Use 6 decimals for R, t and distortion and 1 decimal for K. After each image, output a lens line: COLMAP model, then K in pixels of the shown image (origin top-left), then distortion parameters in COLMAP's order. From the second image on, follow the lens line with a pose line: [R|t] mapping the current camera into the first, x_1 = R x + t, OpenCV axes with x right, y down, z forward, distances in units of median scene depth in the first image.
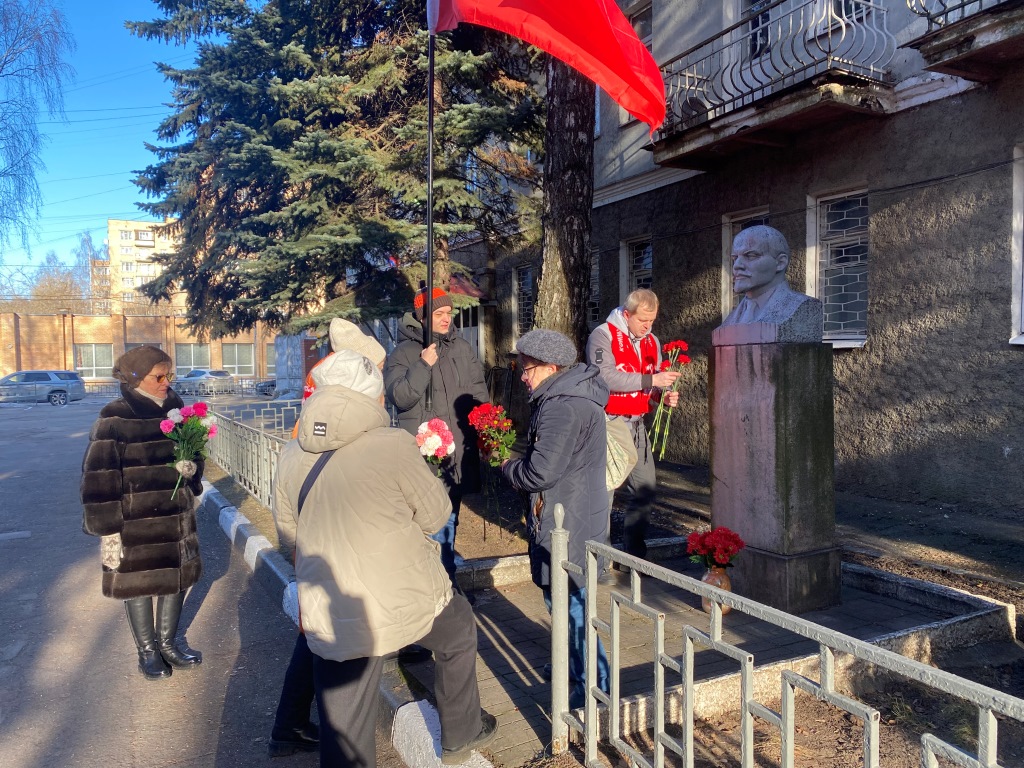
lens RADIAL K [[775.7, 0, 513.1], [0, 775.7, 387.1], [0, 0, 1]] dist [0.020502, -0.013889]
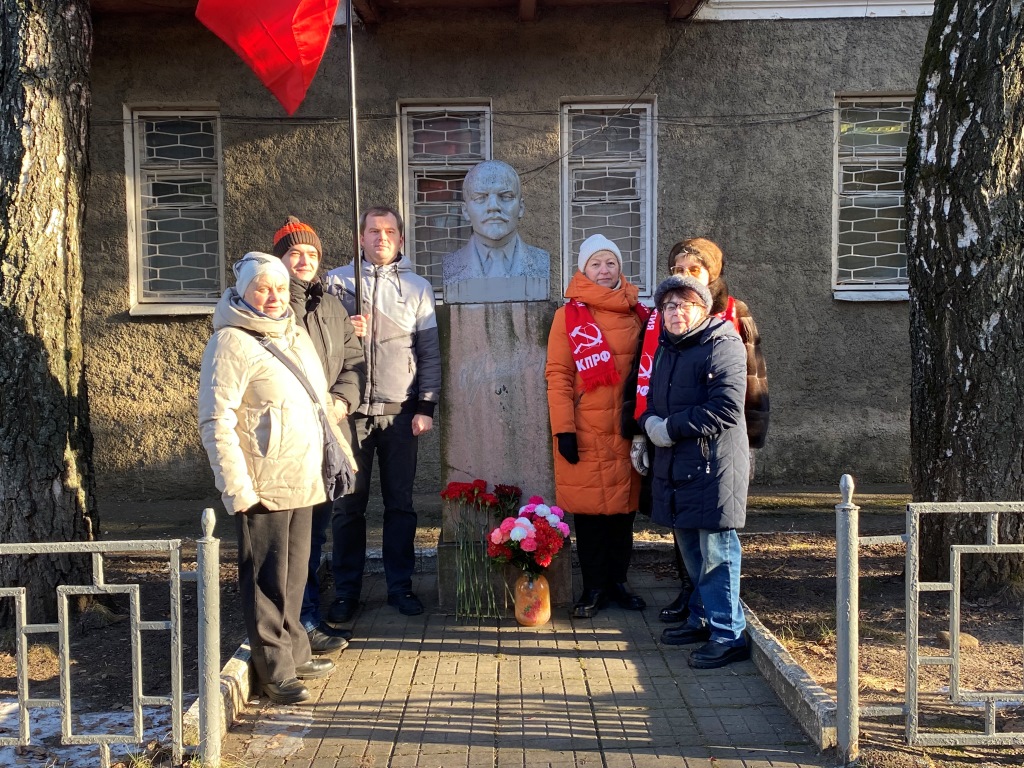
lens RADIAL K [[1044.7, 0, 504.5], [0, 1044.7, 390.3], [0, 0, 1]] dist [0.048299, 0.000000]
pose [[0.467610, -0.056623, 0.882120, -0.392286], [0.045438, 0.998167, 0.039985, -0.002801], [-0.882766, 0.021385, 0.469325, 0.264226]]
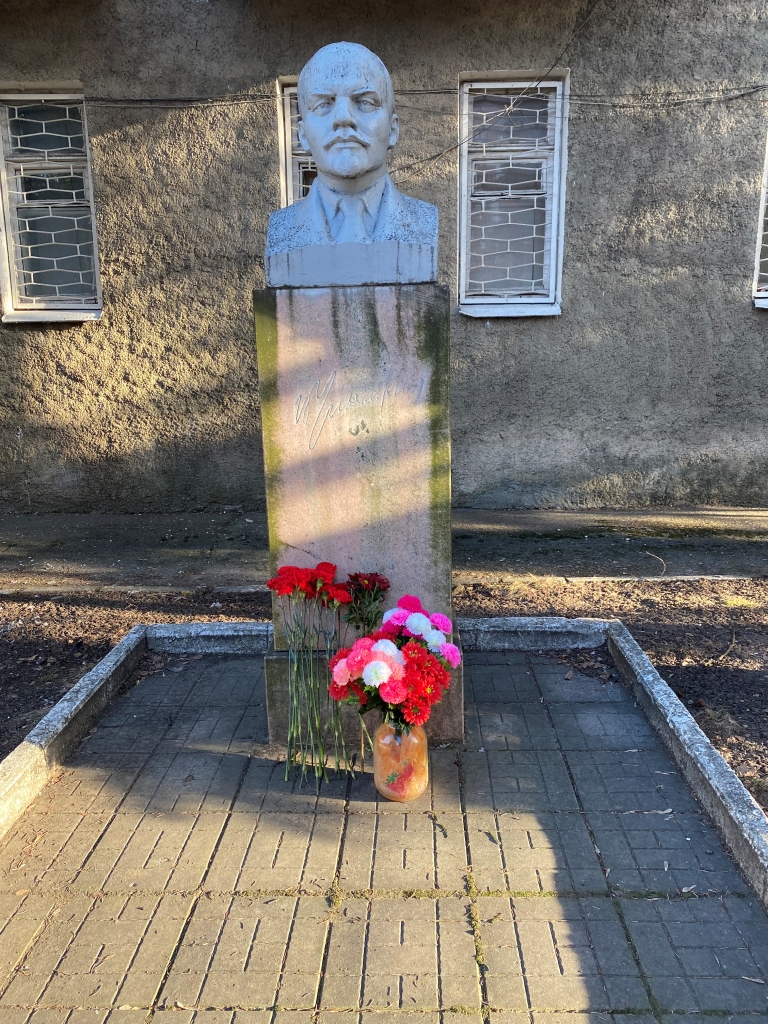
lens RADIAL K [[775.7, 0, 386.3], [0, 775.7, 501.0], [0, 0, 1]] dist [0.020502, -0.013889]
pose [[0.498491, -0.174588, 0.849132, -0.087887], [0.040177, 0.983110, 0.178548, -0.002992], [-0.865963, -0.054889, 0.497087, 0.403529]]
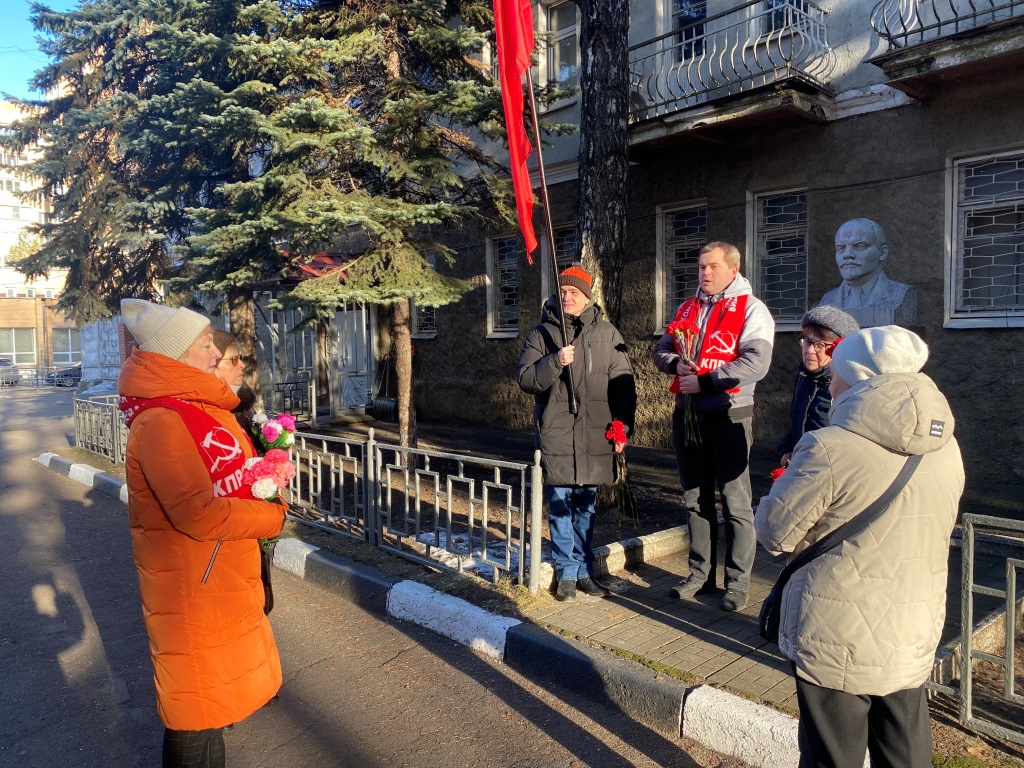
lens RADIAL K [[775.7, 0, 518.0], [0, 775.7, 375.7], [0, 0, 1]] dist [0.020502, -0.013889]
pose [[0.966643, -0.015776, 0.255642, -0.241747], [0.014499, 0.999871, 0.006876, -0.001566], [-0.255718, -0.002940, 0.966747, 0.041115]]
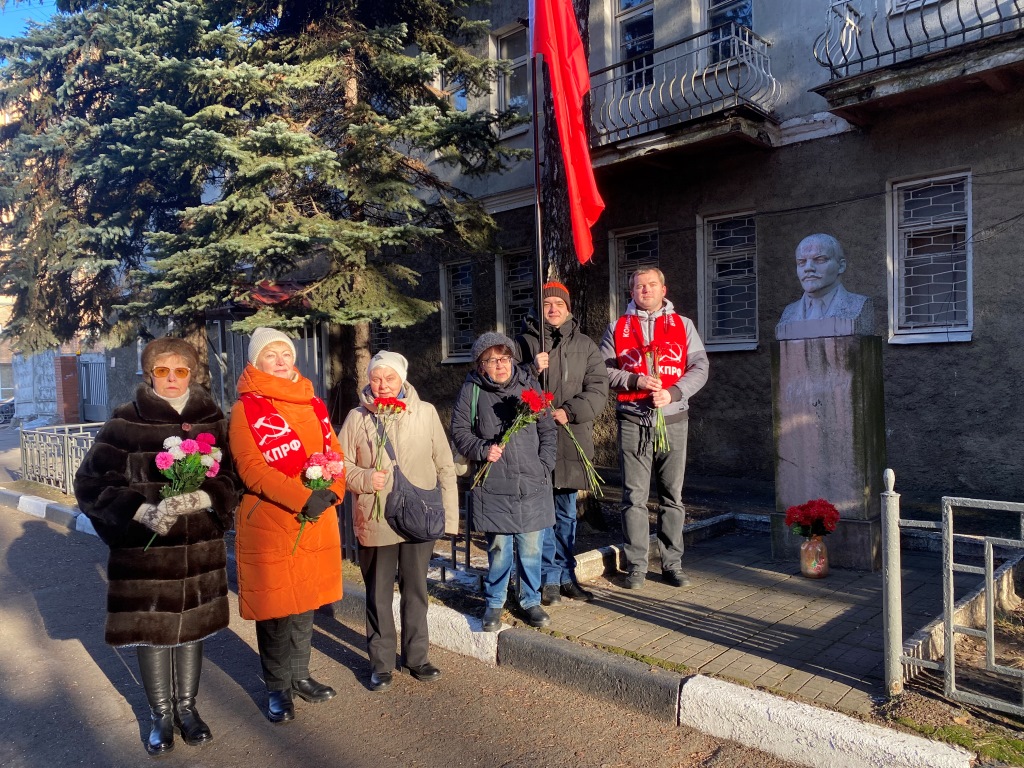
lens RADIAL K [[775.7, 0, 502.4], [0, 775.7, 387.6], [0, 0, 1]] dist [0.020502, -0.013889]
pose [[0.950861, -0.024014, 0.308686, -0.273573], [0.030563, 0.999398, -0.016397, 0.012494], [-0.308107, 0.025026, 0.951023, 0.036823]]
